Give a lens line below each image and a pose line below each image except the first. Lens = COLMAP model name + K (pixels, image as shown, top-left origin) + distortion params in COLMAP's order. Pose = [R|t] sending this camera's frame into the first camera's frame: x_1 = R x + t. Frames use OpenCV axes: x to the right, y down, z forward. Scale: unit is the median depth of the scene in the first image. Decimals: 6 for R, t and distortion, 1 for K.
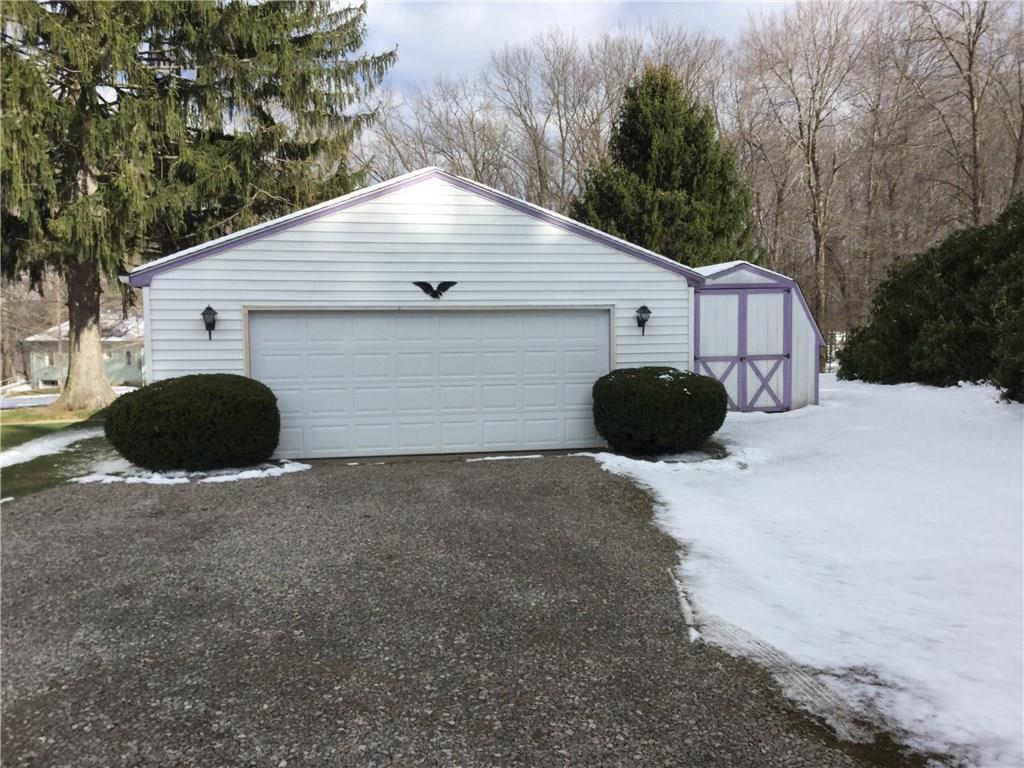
lens RADIAL K [[923.1, 0, 512.9], [0, 923.1, 409.0], [0, 0, 1]] dist [0.085017, -0.004065]
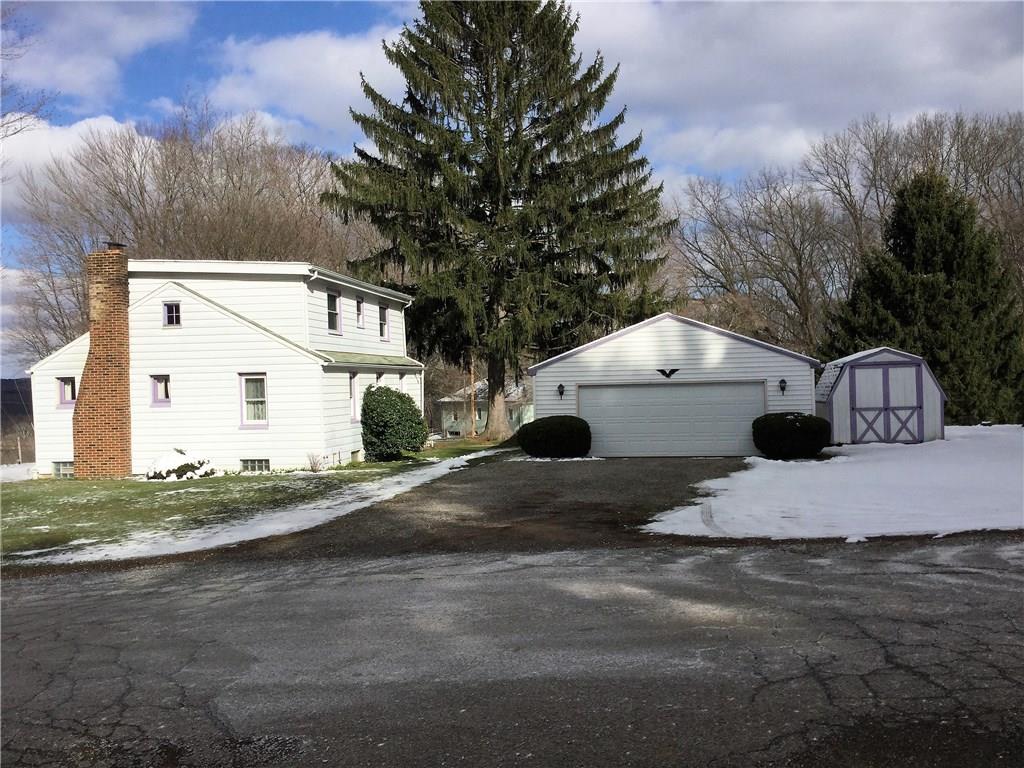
lens RADIAL K [[926.5, 0, 512.0], [0, 926.5, 384.0], [0, 0, 1]] dist [-0.000414, 0.000571]
pose [[0.929685, -0.013004, -0.368125, 0.231009], [-0.020278, 0.996055, -0.086395, 0.049963], [0.367796, 0.087785, 0.925754, -0.662589]]
